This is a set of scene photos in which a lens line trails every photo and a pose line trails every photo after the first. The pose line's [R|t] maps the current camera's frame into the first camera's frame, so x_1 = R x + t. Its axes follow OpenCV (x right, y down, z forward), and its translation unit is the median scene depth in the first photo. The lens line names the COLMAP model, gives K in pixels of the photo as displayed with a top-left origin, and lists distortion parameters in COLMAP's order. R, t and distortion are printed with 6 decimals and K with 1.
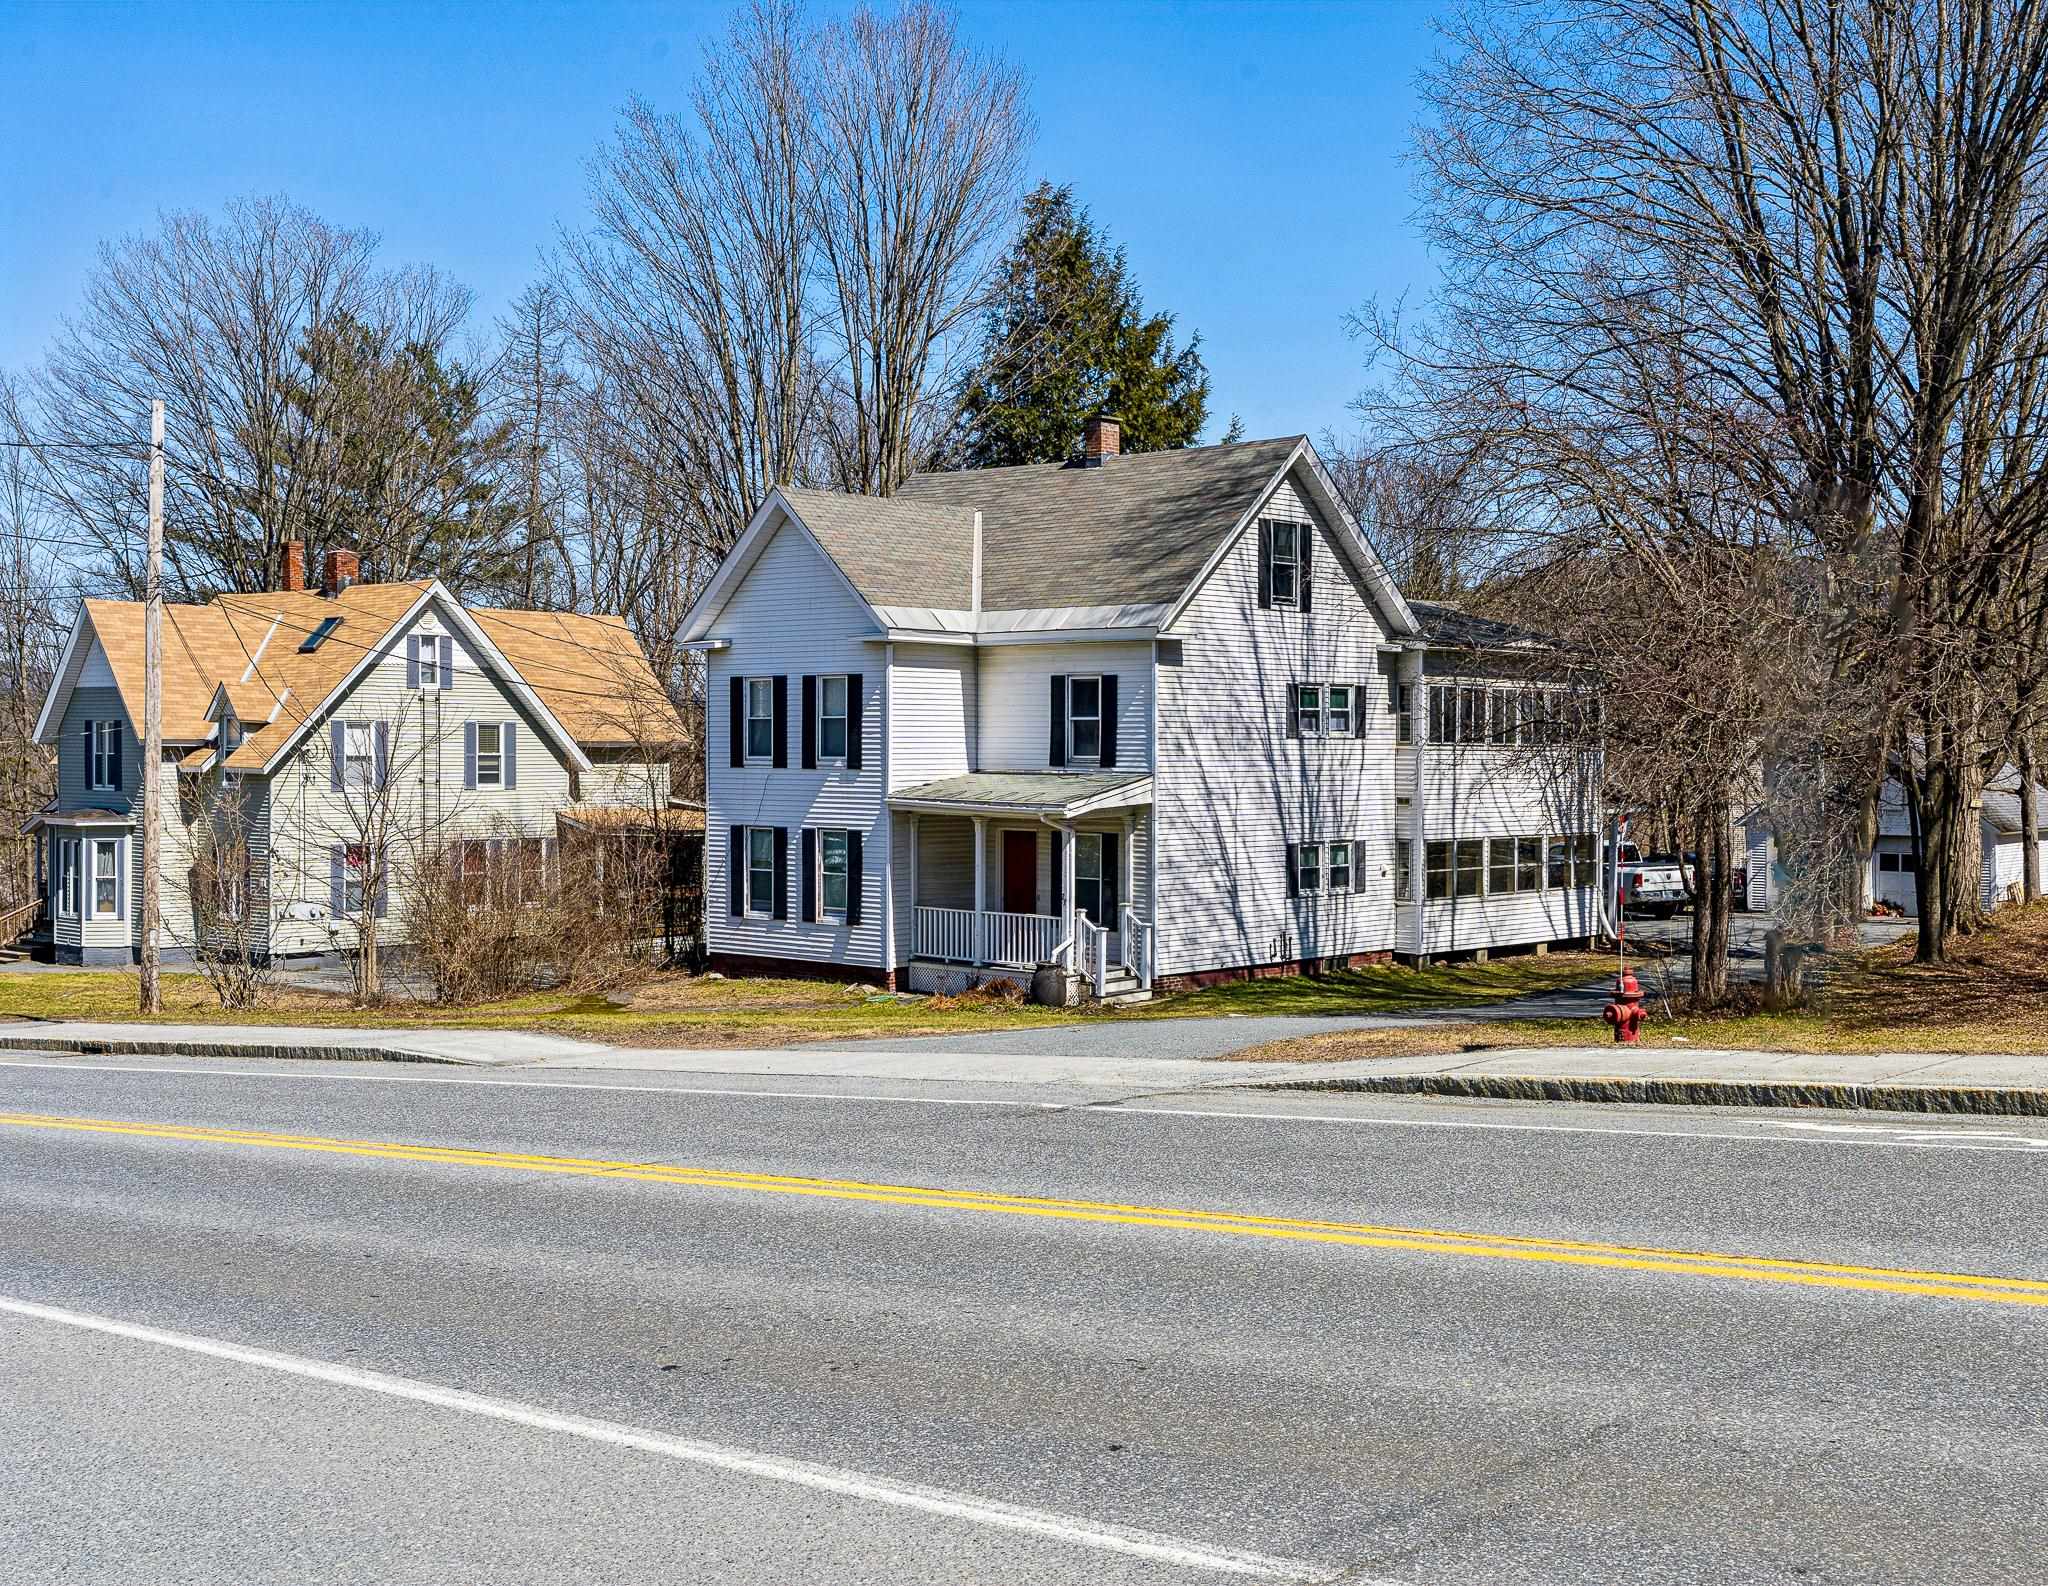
lens RADIAL K [[2302.1, 0, 1224.9], [0, 2302.1, 814.8], [0, 0, 1]] dist [0.015829, 0.000000]
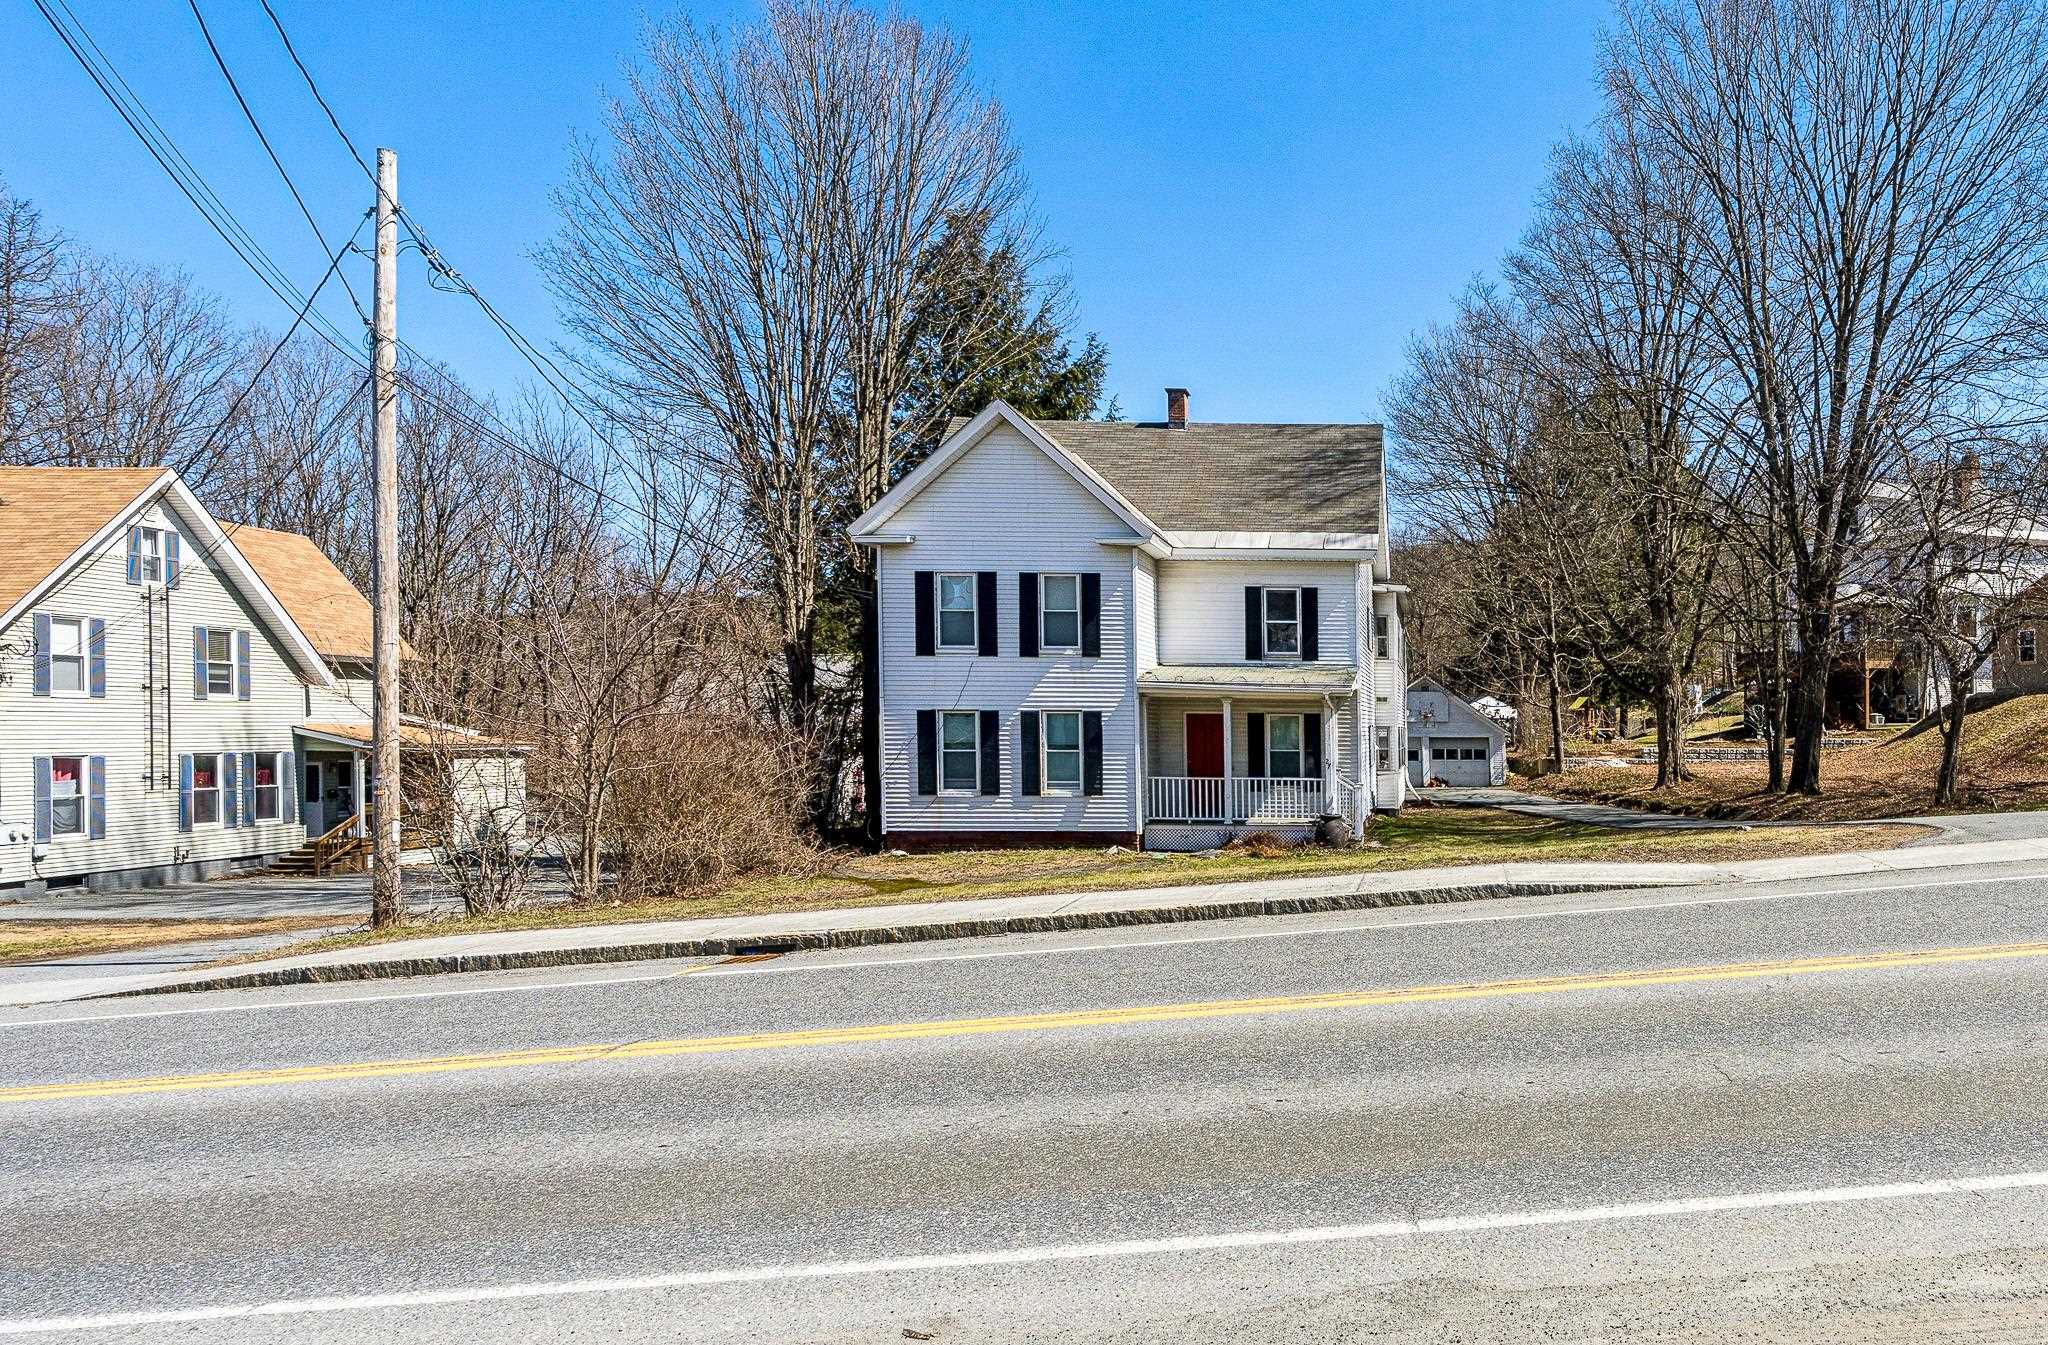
lens RADIAL K [[1305.2, 0, 1500.8], [0, 1305.2, 769.0], [0, 0, 1]] dist [-0.000931, -0.006945]
pose [[0.734175, -0.020342, 0.678655, -0.434107], [0.018048, 0.999783, 0.010443, 0.031008], [-0.678720, 0.004582, 0.734383, 0.380422]]
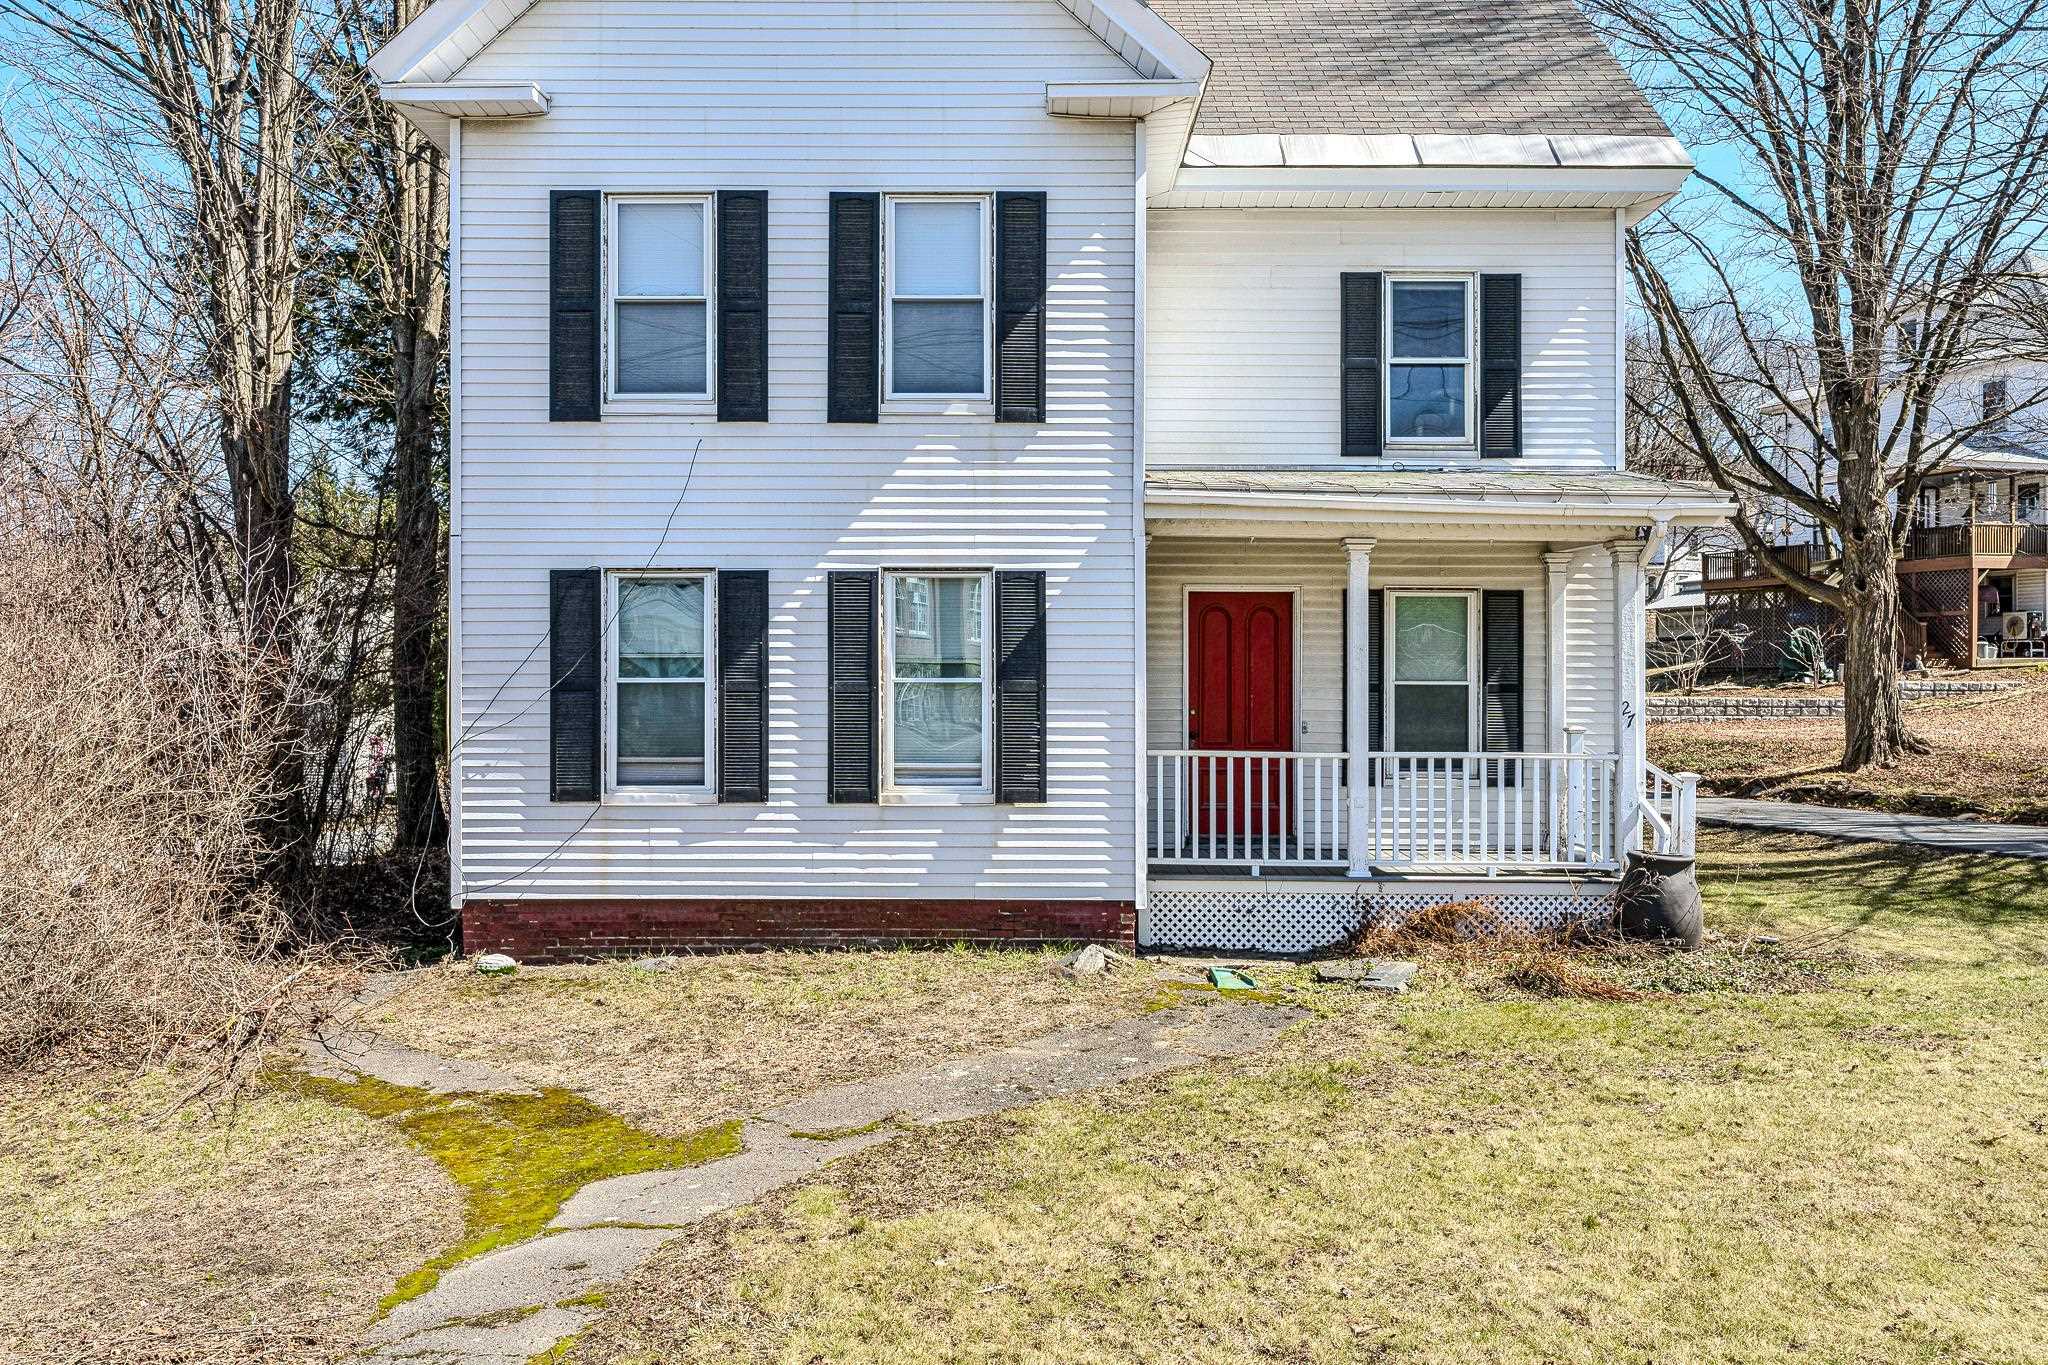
lens RADIAL K [[1565.2, 0, 1033.2], [0, 1565.2, 677.9], [0, 0, 1]] dist [0.005534, 0.016182]
pose [[0.769765, 0.002129, 0.638324, -0.326388], [0.017989, 0.999525, -0.025027, 0.031808], [-0.638074, 0.030748, 0.769361, 0.758249]]
